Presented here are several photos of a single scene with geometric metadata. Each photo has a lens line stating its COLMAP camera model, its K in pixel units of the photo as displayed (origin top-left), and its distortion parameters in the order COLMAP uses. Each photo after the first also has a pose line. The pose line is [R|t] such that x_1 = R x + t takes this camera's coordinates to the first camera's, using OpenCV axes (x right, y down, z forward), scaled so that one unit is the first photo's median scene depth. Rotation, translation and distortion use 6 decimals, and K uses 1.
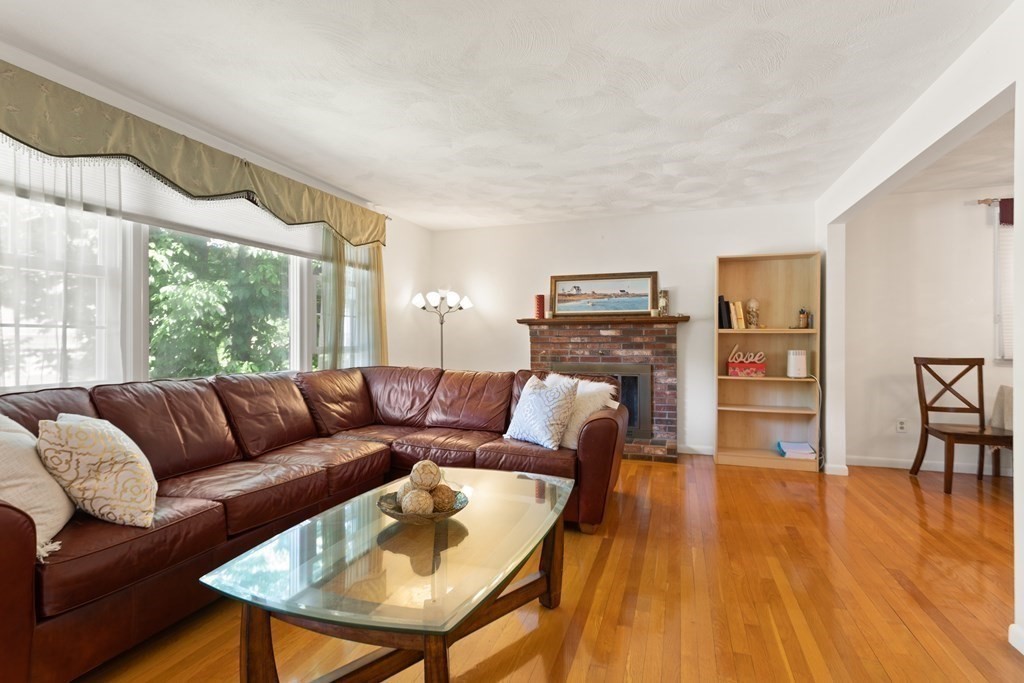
lens RADIAL K [[493.7, 0, 516.1], [0, 493.7, 338.5], [0, 0, 1]] dist [0.016934, -0.000061]
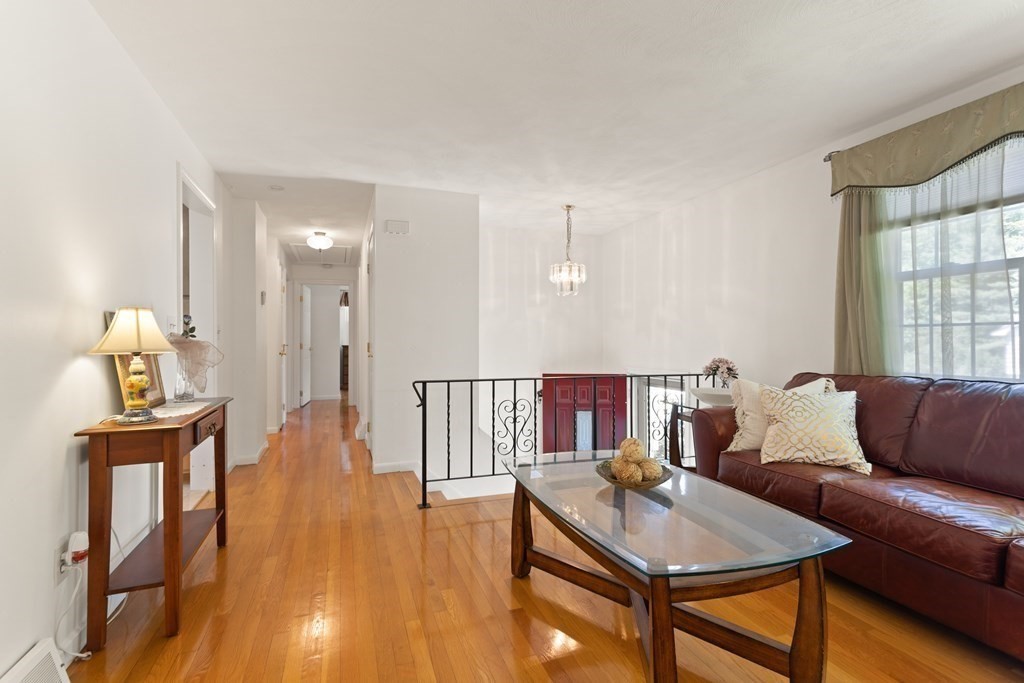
lens RADIAL K [[493.7, 0, 511.6], [0, 493.7, 337.8], [0, 0, 1]] dist [0.016934, -0.000061]
pose [[-0.799066, 0.003012, -0.601235, 0.536935], [0.002759, 0.999995, 0.001343, 0.001648], [0.601237, -0.000586, -0.799071, 1.264907]]
